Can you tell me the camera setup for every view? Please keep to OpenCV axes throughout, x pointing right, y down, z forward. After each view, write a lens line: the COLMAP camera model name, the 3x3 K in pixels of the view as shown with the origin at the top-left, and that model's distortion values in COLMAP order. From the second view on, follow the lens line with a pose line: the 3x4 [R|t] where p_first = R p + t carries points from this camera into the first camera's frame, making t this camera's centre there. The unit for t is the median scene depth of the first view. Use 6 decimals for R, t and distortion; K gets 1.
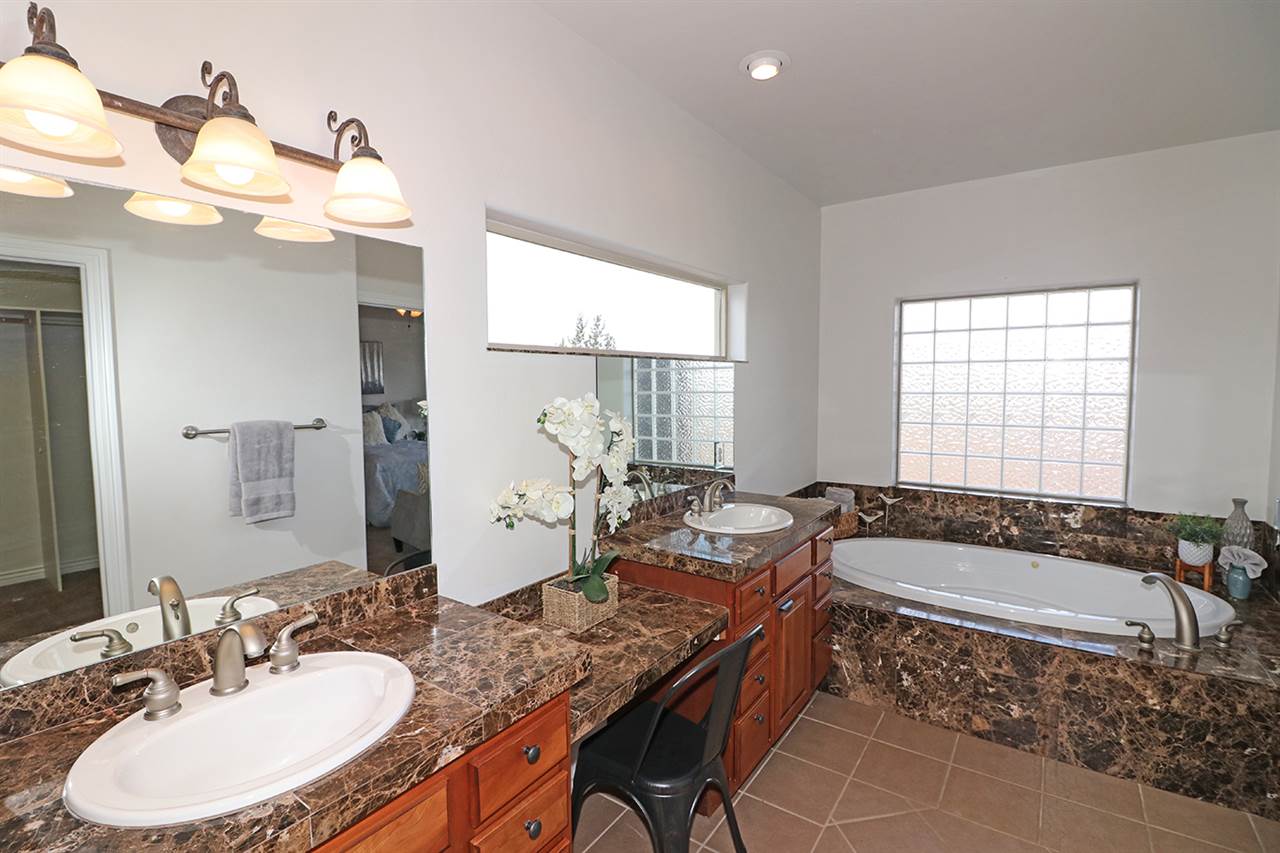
lens RADIAL K [[602.3, 0, 638.1], [0, 602.3, 412.2], [0, 0, 1]] dist [0.001406, -0.012138]
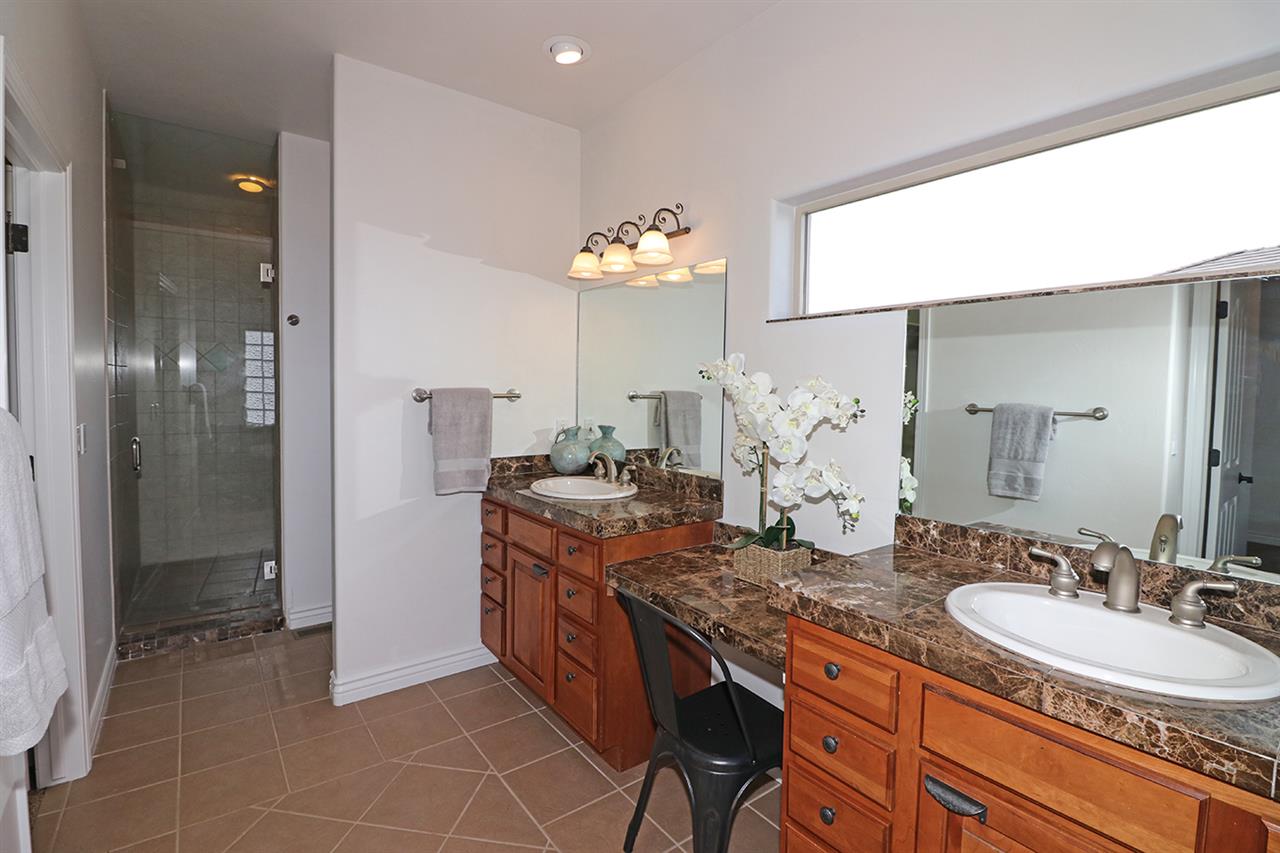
lens RADIAL K [[602.3, 0, 638.1], [0, 602.3, 412.2], [0, 0, 1]] dist [0.001406, -0.012138]
pose [[-0.315759, 0.038443, -0.948060, 0.992260], [-0.069949, 0.995517, 0.063664, 0.016044], [0.946257, 0.086419, -0.311655, 1.169964]]
